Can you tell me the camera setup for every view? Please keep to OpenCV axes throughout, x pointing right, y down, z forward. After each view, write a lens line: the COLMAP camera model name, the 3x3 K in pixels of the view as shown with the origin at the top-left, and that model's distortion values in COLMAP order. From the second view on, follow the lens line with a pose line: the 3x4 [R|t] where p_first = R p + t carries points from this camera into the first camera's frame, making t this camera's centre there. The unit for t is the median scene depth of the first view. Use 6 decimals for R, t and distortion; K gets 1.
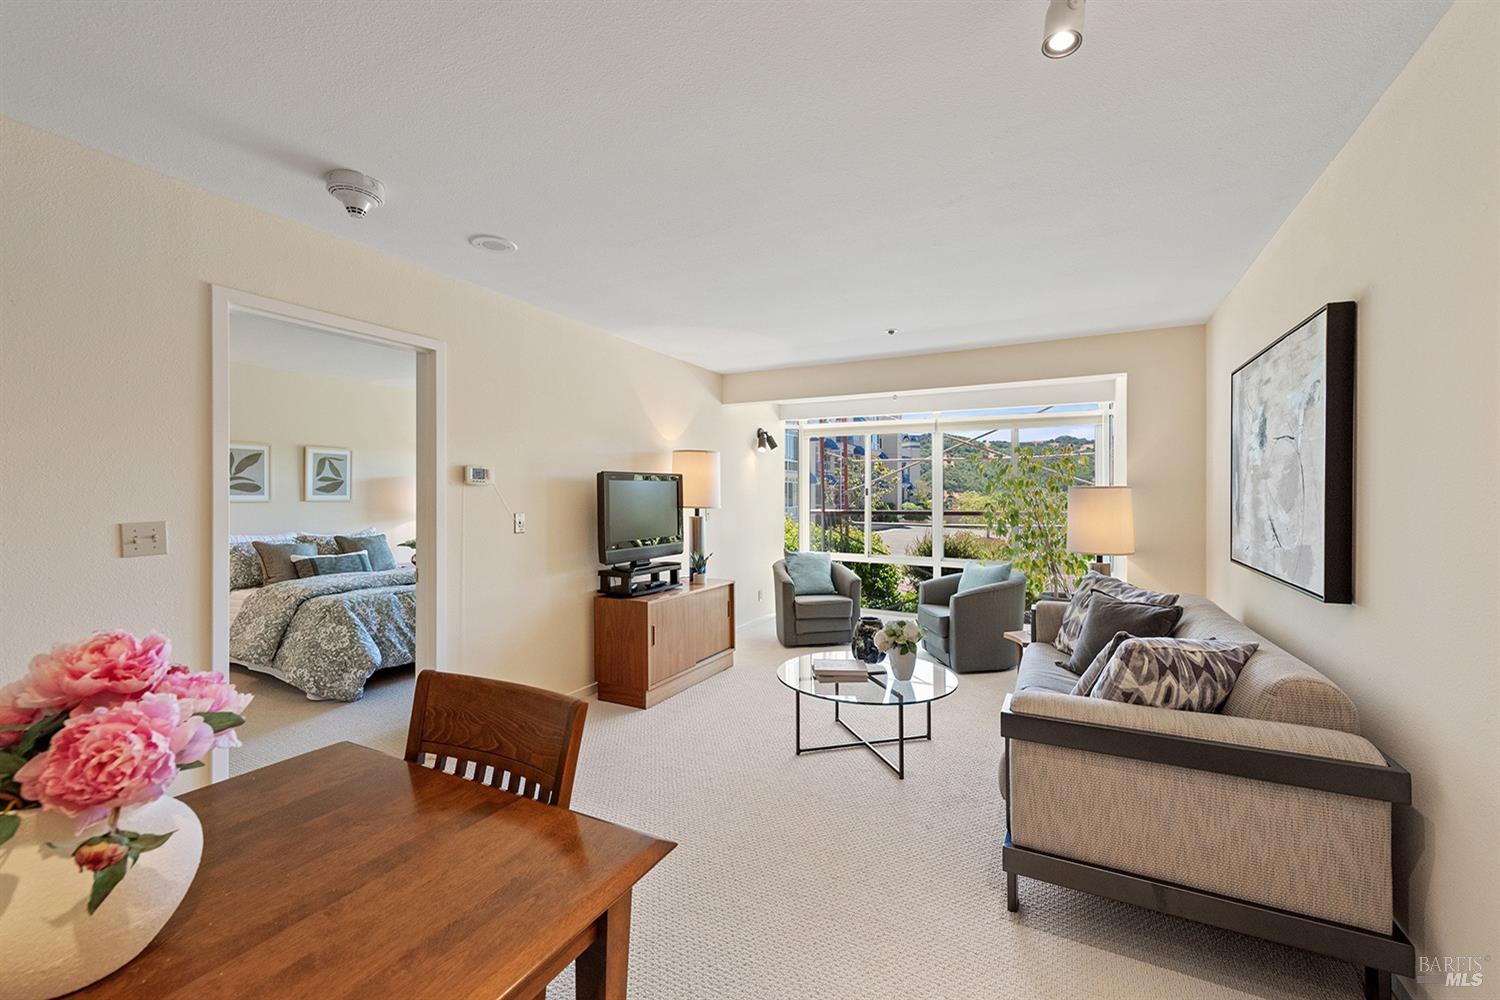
lens RADIAL K [[610.0, 0, 759.4], [0, 610.0, 481.3], [0, 0, 1]] dist [-0.000156, 0.000012]
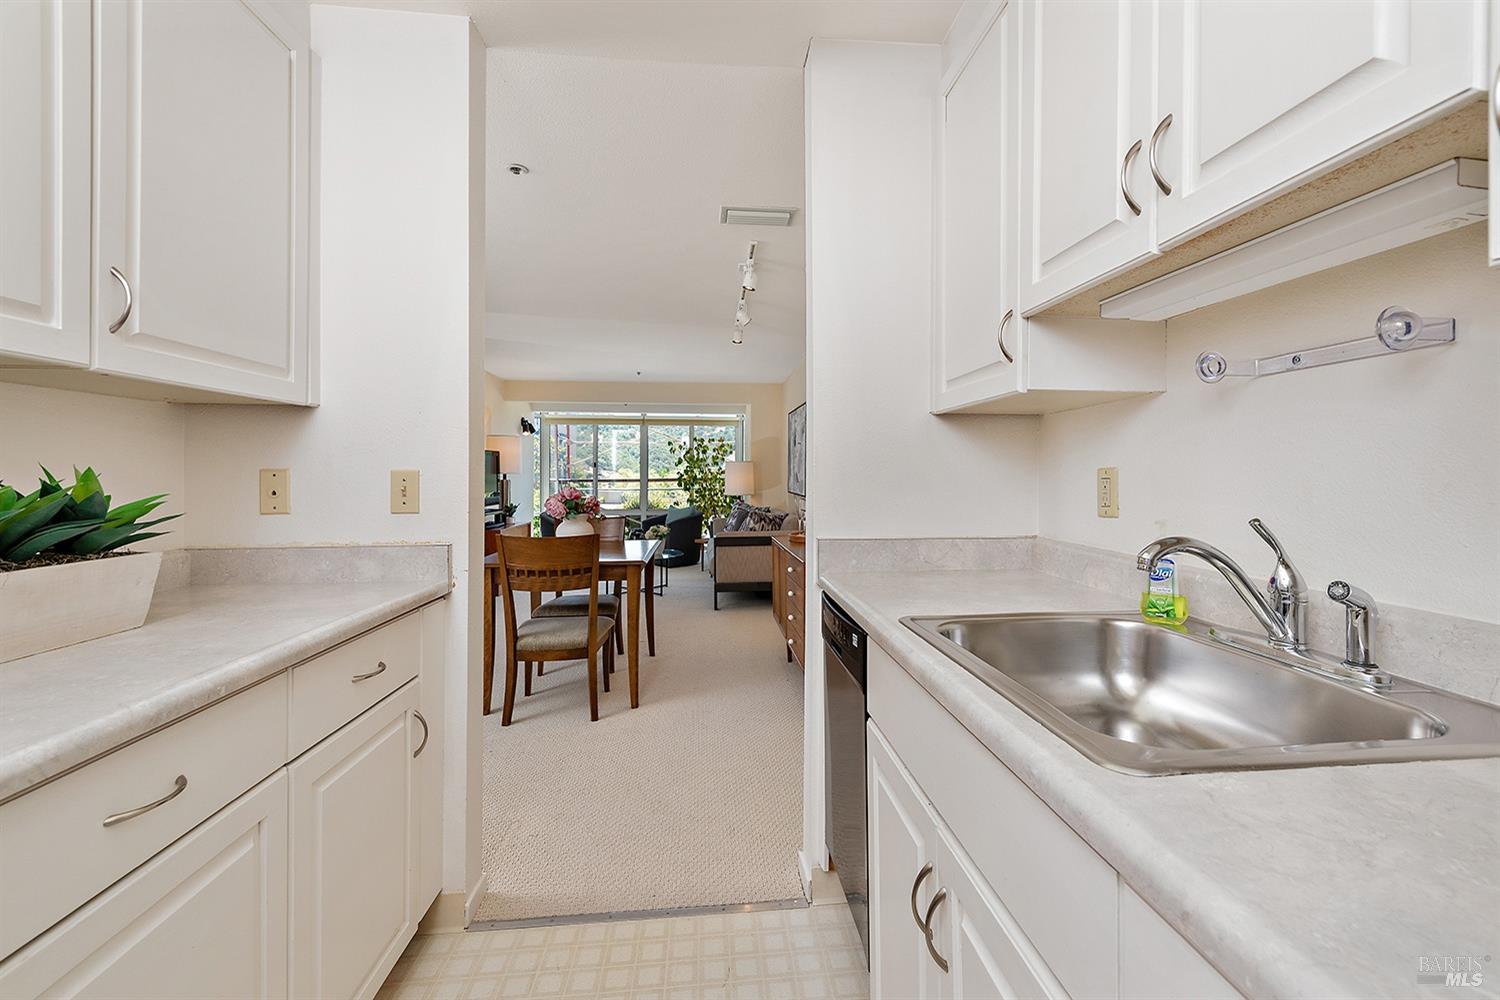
lens RADIAL K [[610.0, 0, 759.4], [0, 610.0, 481.3], [0, 0, 1]] dist [-0.000156, 0.000012]
pose [[0.847299, -0.002534, 0.531109, -0.523939], [-0.015080, 0.999471, 0.028828, 0.014961], [-0.530901, -0.032435, 0.846813, -0.852681]]
